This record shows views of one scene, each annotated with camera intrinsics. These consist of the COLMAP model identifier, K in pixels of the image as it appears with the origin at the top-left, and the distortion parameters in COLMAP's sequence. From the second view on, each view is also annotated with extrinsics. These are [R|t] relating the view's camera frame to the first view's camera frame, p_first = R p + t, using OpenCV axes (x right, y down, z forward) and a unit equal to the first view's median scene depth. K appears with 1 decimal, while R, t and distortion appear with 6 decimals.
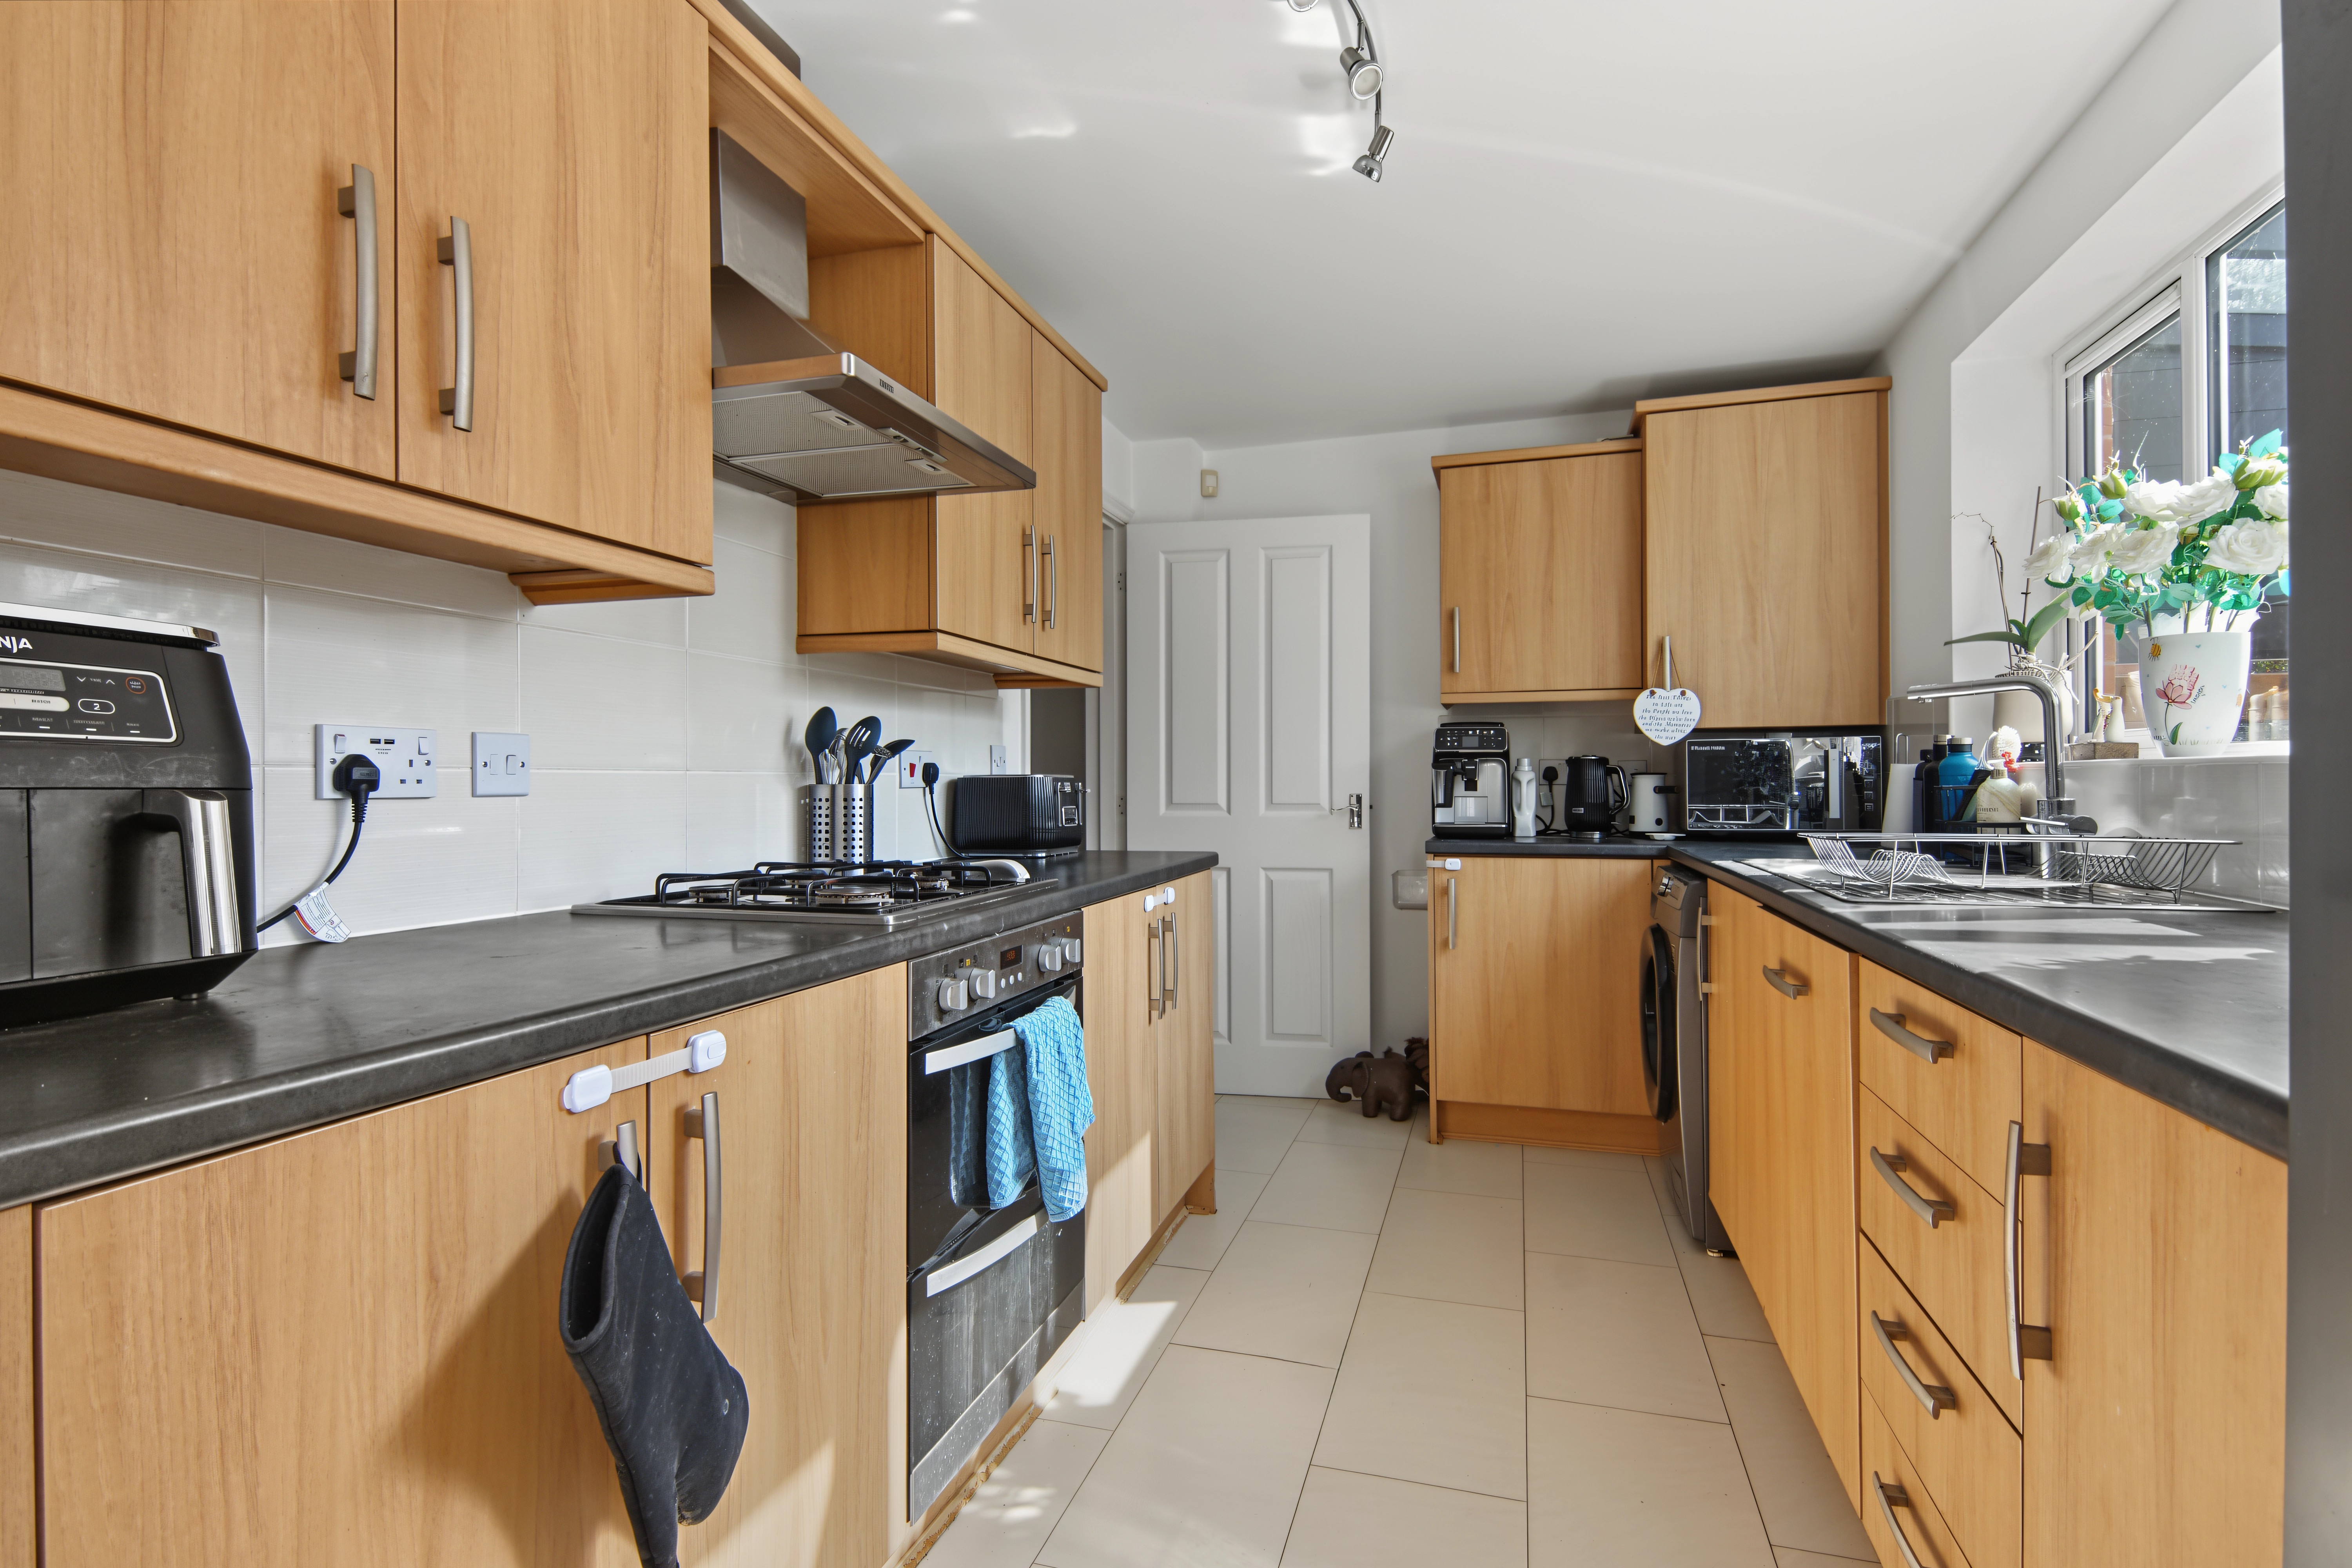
lens RADIAL K [[1155.7, 0, 1166.3], [0, 1155.7, 782.0], [0, 0, 1]] dist [0.032825, -0.028023]
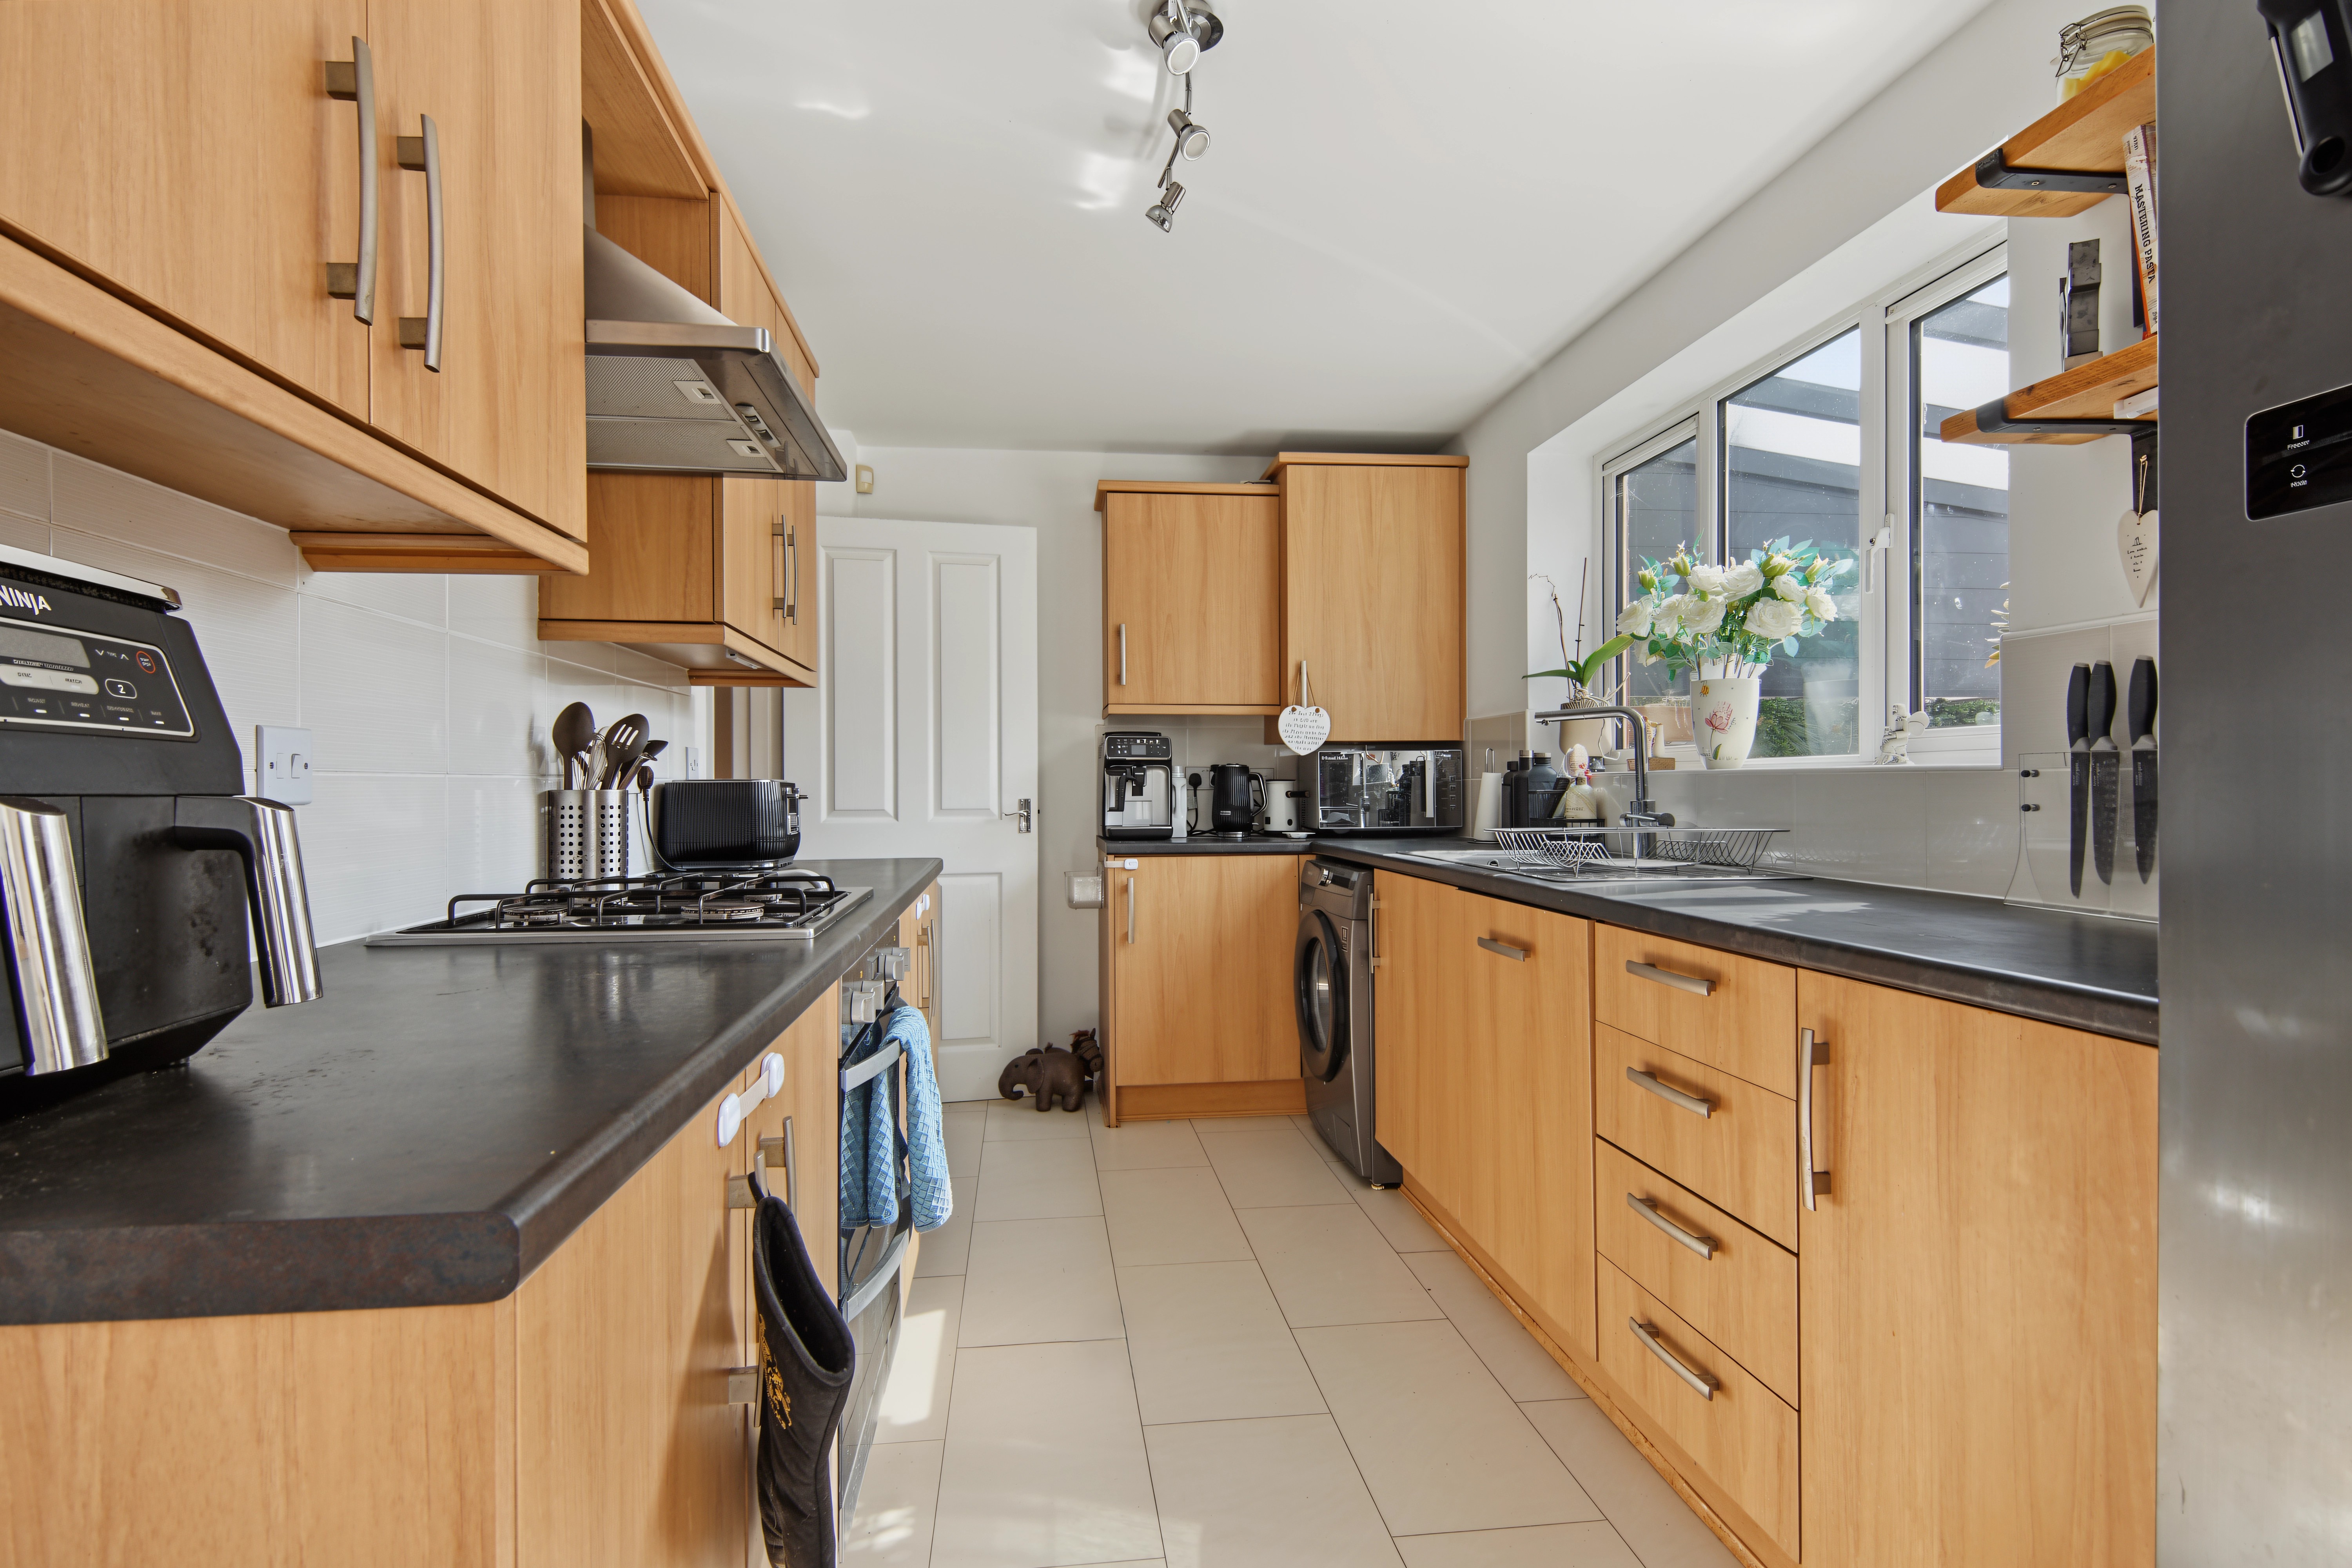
lens RADIAL K [[1160.9, 0, 1168.0], [0, 1160.9, 787.1], [0, 0, 1]] dist [0.036566, -0.031190]
pose [[0.915651, -0.000016, 0.401974, -0.197857], [0.000110, 1.000000, -0.000209, 0.000038], [-0.401974, 0.000236, 0.915651, 0.004994]]
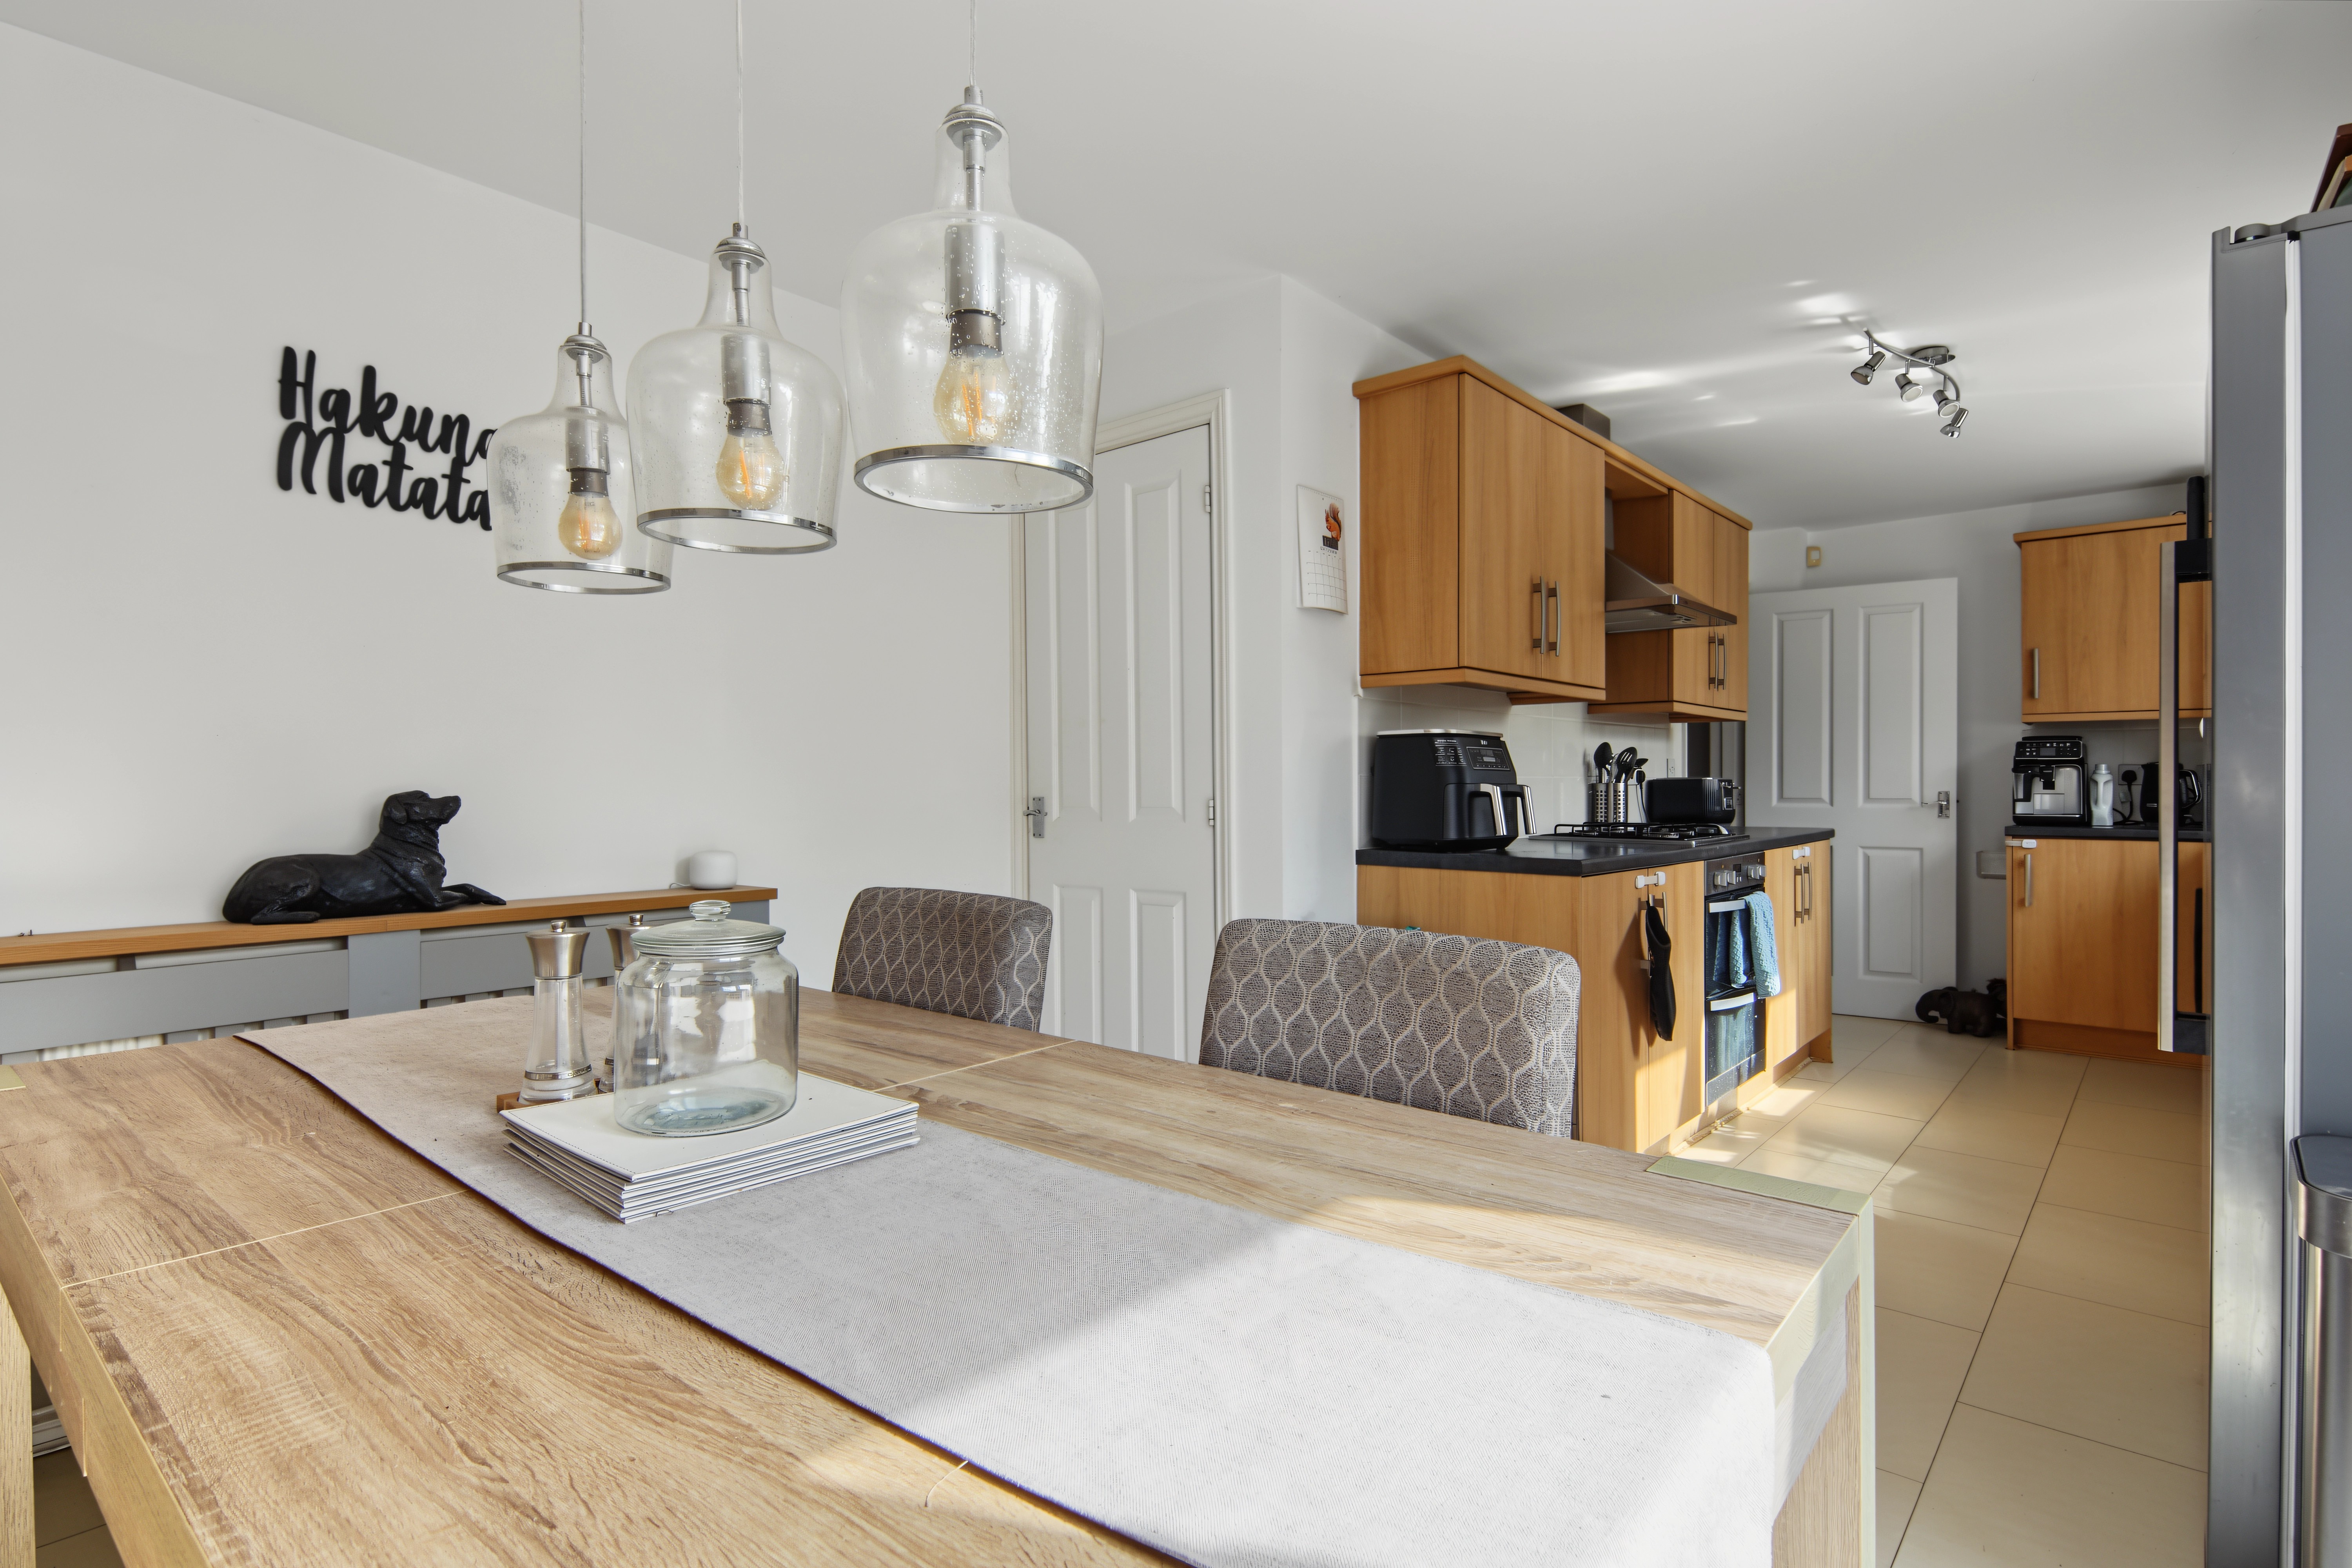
lens RADIAL K [[1155.7, 0, 1166.3], [0, 1155.7, 782.0], [0, 0, 1]] dist [0.032825, -0.028023]
pose [[0.909038, 0.002876, -0.416703, -0.127815], [-0.002210, 0.999995, 0.002079, -0.001651], [0.416707, -0.000969, 0.909040, -0.838192]]
